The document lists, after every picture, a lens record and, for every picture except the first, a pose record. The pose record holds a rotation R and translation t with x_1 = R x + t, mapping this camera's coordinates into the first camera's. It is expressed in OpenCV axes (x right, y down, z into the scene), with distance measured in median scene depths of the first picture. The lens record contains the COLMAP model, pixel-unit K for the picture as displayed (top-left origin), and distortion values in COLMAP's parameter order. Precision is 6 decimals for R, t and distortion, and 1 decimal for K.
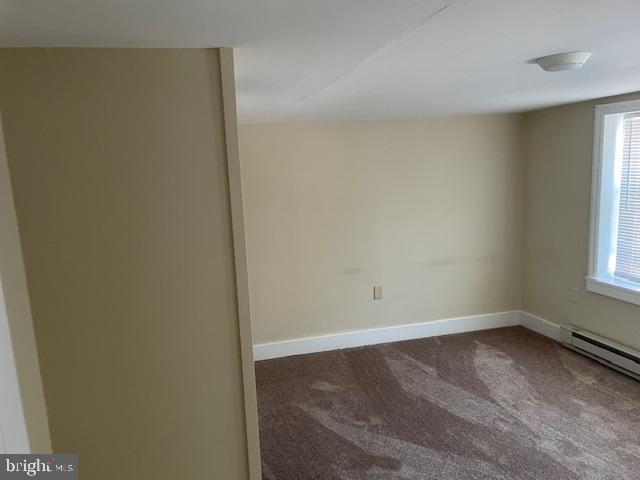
lens RADIAL K [[482.9, 0, 318.8], [0, 482.9, 242.0], [0, 0, 1]] dist [0.049800, -0.067067]
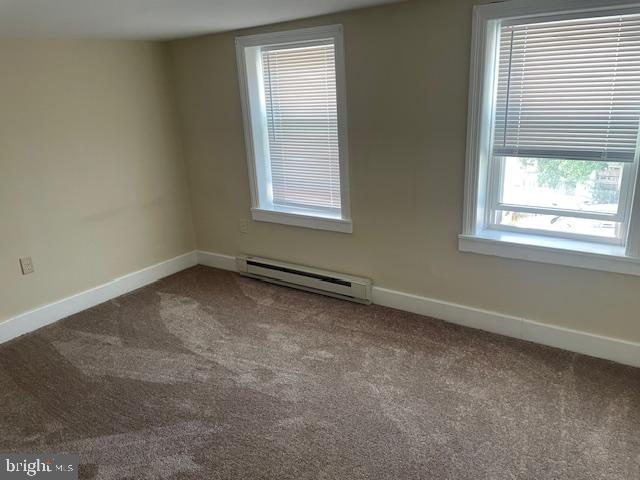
lens RADIAL K [[494.2, 0, 327.2], [0, 494.2, 233.2], [0, 0, 1]] dist [0.049935, -0.048365]
pose [[0.772661, -0.185126, 0.607226, 0.019198], [0.123134, 0.982073, 0.142725, -0.006815], [-0.622763, -0.035508, 0.781605, 0.069943]]
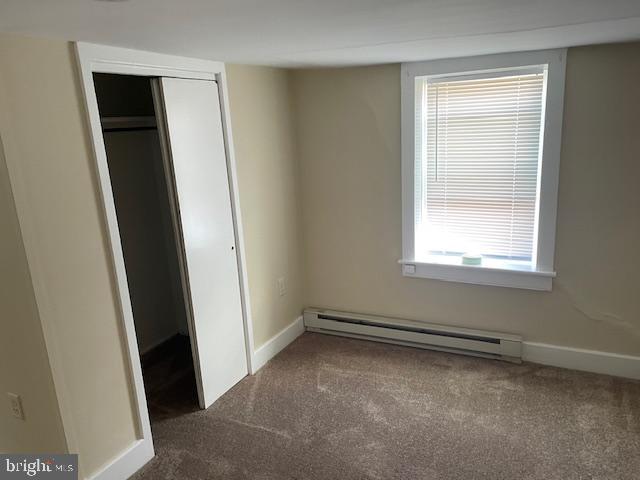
lens RADIAL K [[445.4, 0, 324.3], [0, 445.4, 228.7], [0, 0, 1]] dist [0.044431, 0.000835]
pose [[0.623033, -0.169915, 0.763518, -0.173763], [0.147467, 0.984132, 0.098678, -0.101367], [-0.768169, 0.051114, 0.638203, 0.654824]]
